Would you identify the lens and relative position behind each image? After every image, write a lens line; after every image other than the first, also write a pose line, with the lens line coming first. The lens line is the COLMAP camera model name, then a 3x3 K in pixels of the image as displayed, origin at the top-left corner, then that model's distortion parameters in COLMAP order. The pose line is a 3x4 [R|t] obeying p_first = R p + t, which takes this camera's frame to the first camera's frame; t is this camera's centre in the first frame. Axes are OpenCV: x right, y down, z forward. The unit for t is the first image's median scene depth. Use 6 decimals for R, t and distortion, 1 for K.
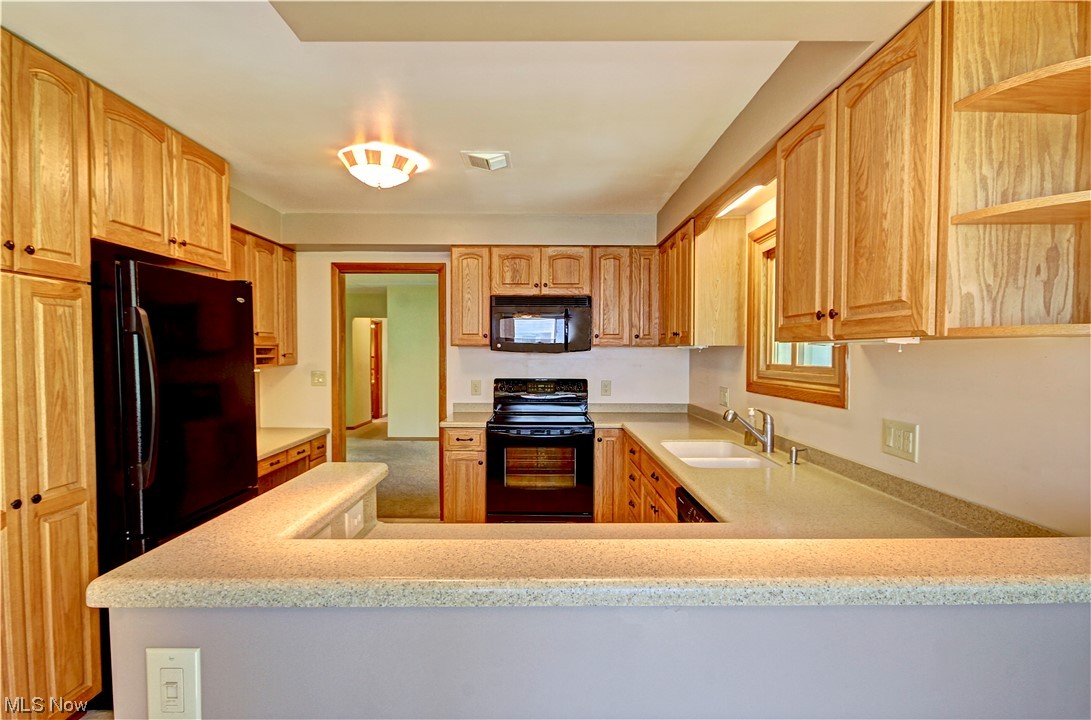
lens RADIAL K [[537.6, 0, 543.6], [0, 537.6, 368.5], [0, 0, 1]] dist [0.000525, -0.000149]
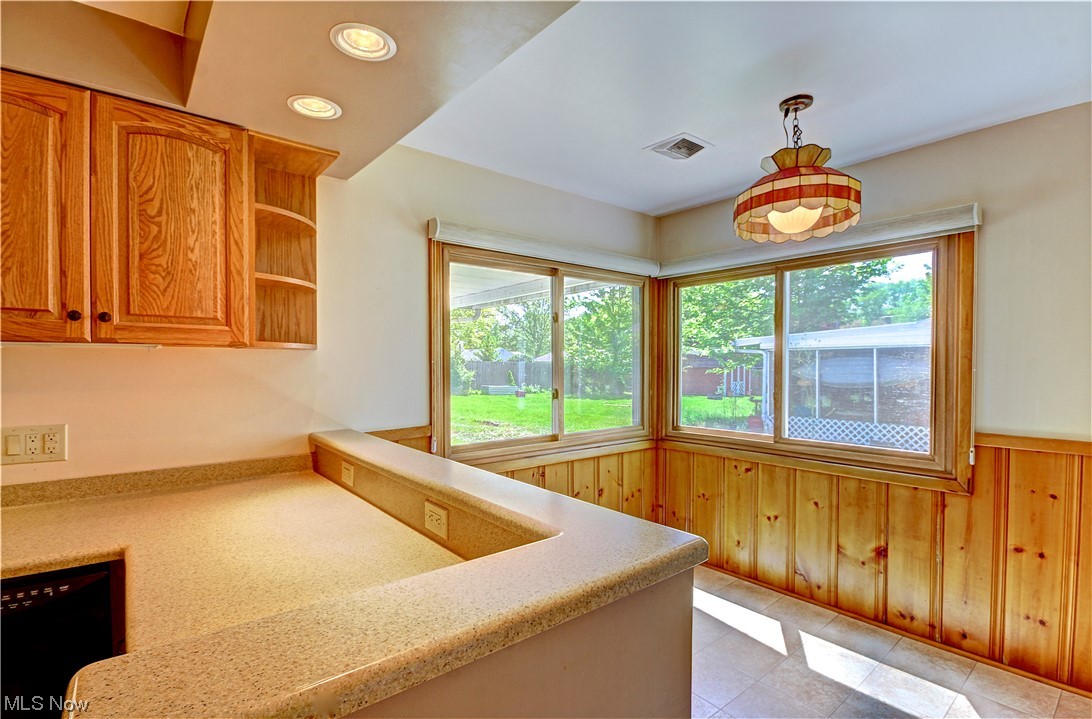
lens RADIAL K [[510.5, 0, 548.7], [0, 510.5, 374.1], [0, 0, 1]] dist [0.011273, -0.013063]
pose [[-0.639853, -0.020137, 0.768234, -0.789507], [0.020177, 0.998872, 0.042988, -0.020622], [-0.768233, 0.043007, -0.638724, 1.052522]]
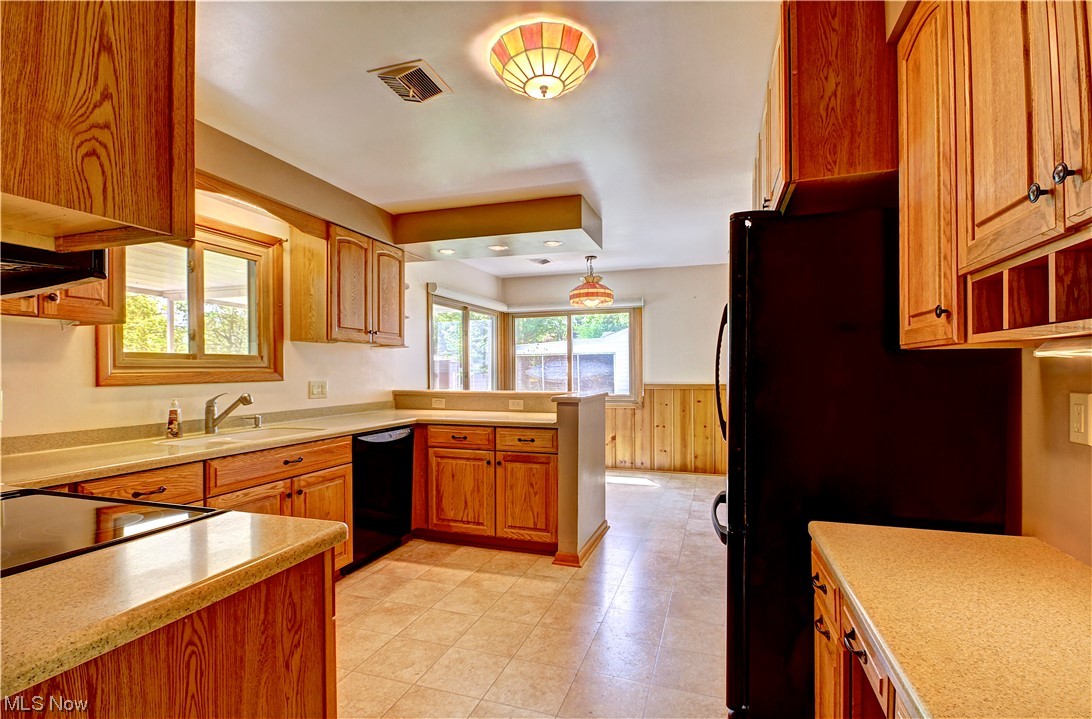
lens RADIAL K [[510.5, 0, 548.7], [0, 510.5, 374.1], [0, 0, 1]] dist [0.011273, -0.013063]
pose [[-0.948369, 0.000200, 0.317169, -1.001556], [0.012441, 0.999254, 0.036568, 0.011385], [-0.316925, 0.038626, -0.947664, 3.172003]]
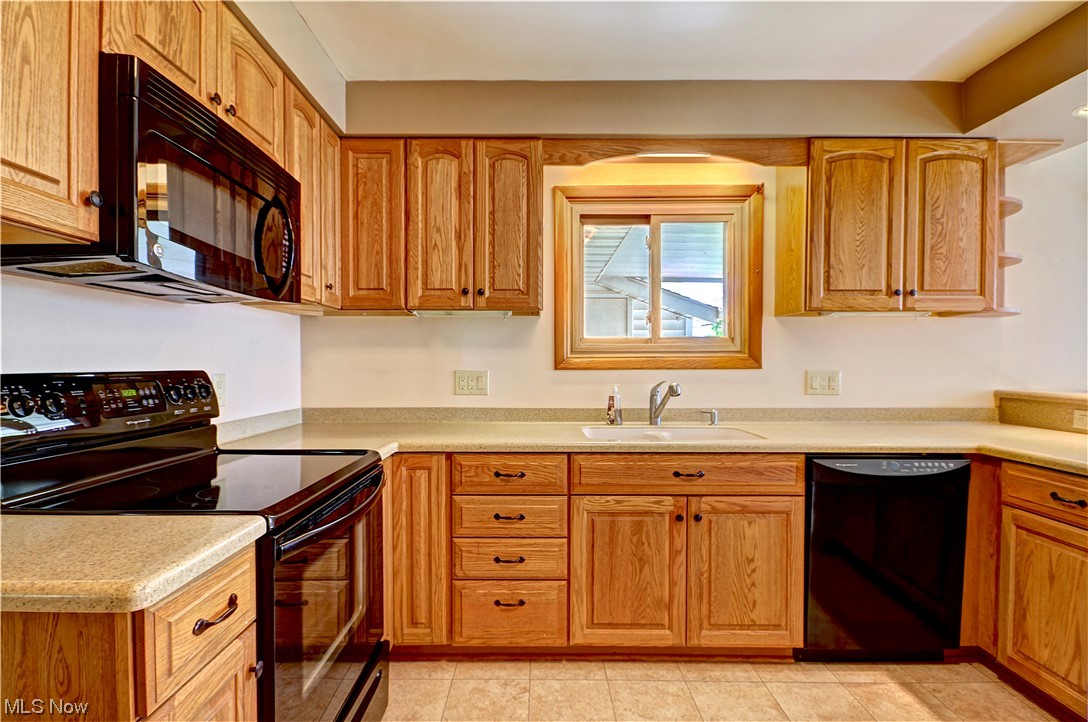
lens RADIAL K [[522.3, 0, 528.2], [0, 522.3, 370.4], [0, 0, 1]] dist [0.012245, -0.015368]
pose [[0.005228, -0.020378, 0.999779, -0.963958], [0.030059, 0.999344, 0.020212, 0.053198], [-0.999534, 0.029946, 0.005837, 2.201211]]
